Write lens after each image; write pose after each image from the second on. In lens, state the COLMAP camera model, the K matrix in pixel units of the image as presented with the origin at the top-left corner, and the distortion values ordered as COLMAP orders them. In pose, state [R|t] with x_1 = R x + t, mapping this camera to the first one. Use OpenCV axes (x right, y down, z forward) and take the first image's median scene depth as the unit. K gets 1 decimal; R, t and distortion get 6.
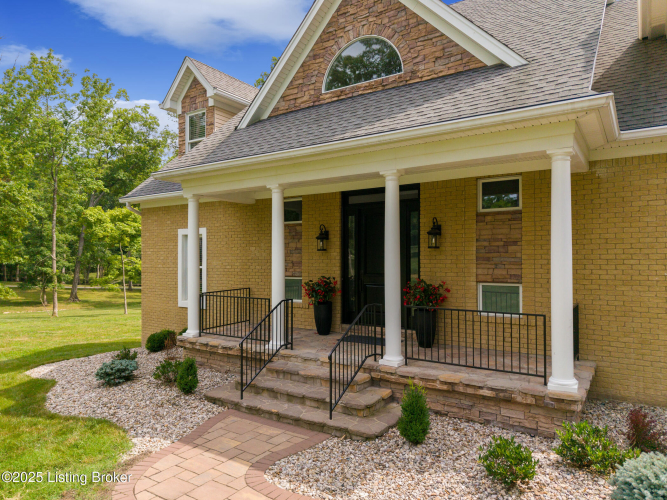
lens RADIAL K [[458.9, 0, 333.5], [0, 458.9, 250.0], [0, 0, 1]] dist [0.001995, -0.000270]
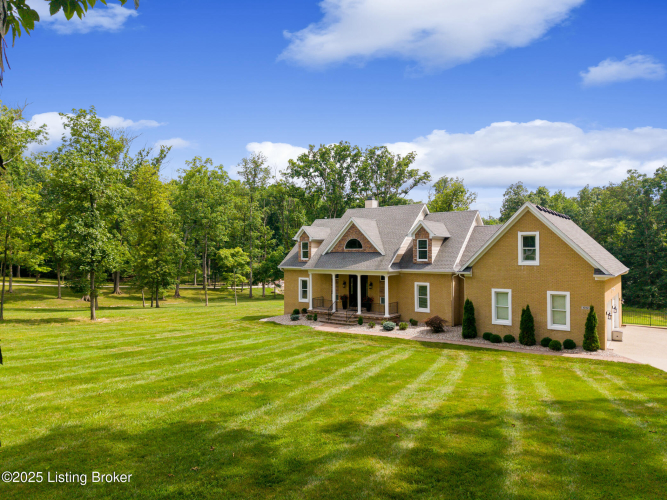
lens RADIAL K [[458.9, 0, 333.5], [0, 458.9, 250.0], [0, 0, 1]] dist [0.001995, -0.000270]
pose [[0.999355, -0.003655, -0.035735, 0.029471], [0.004149, 0.999897, 0.013748, -0.459541], [0.035681, -0.013887, 0.999267, -3.544503]]
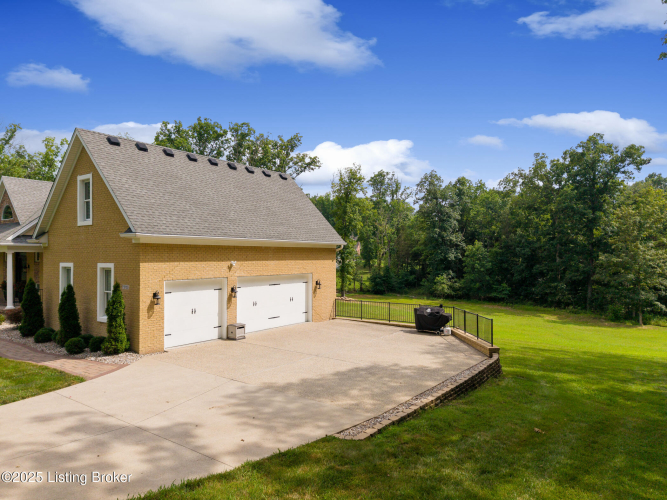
lens RADIAL K [[458.9, 0, 333.5], [0, 458.9, 250.0], [0, 0, 1]] dist [0.001995, -0.000270]
pose [[0.999390, -0.008216, -0.033944, 2.672477], [0.008227, 0.999966, 0.000173, -0.156906], [0.033941, -0.000452, 0.999424, -2.274990]]
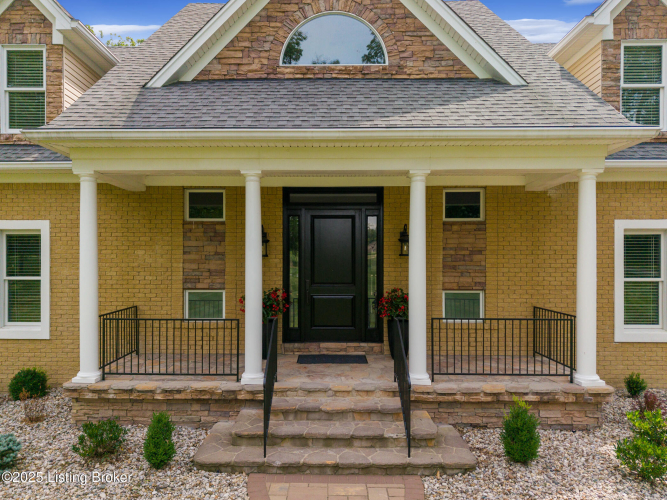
lens RADIAL K [[464.7, 0, 315.5], [0, 464.7, 262.0], [0, 0, 1]] dist [0.003771, -0.000186]
pose [[0.837243, 0.007004, 0.546787, -0.498632], [-0.013749, 0.999871, 0.008244, 0.003667], [-0.546659, -0.014420, 0.837231, 0.306502]]
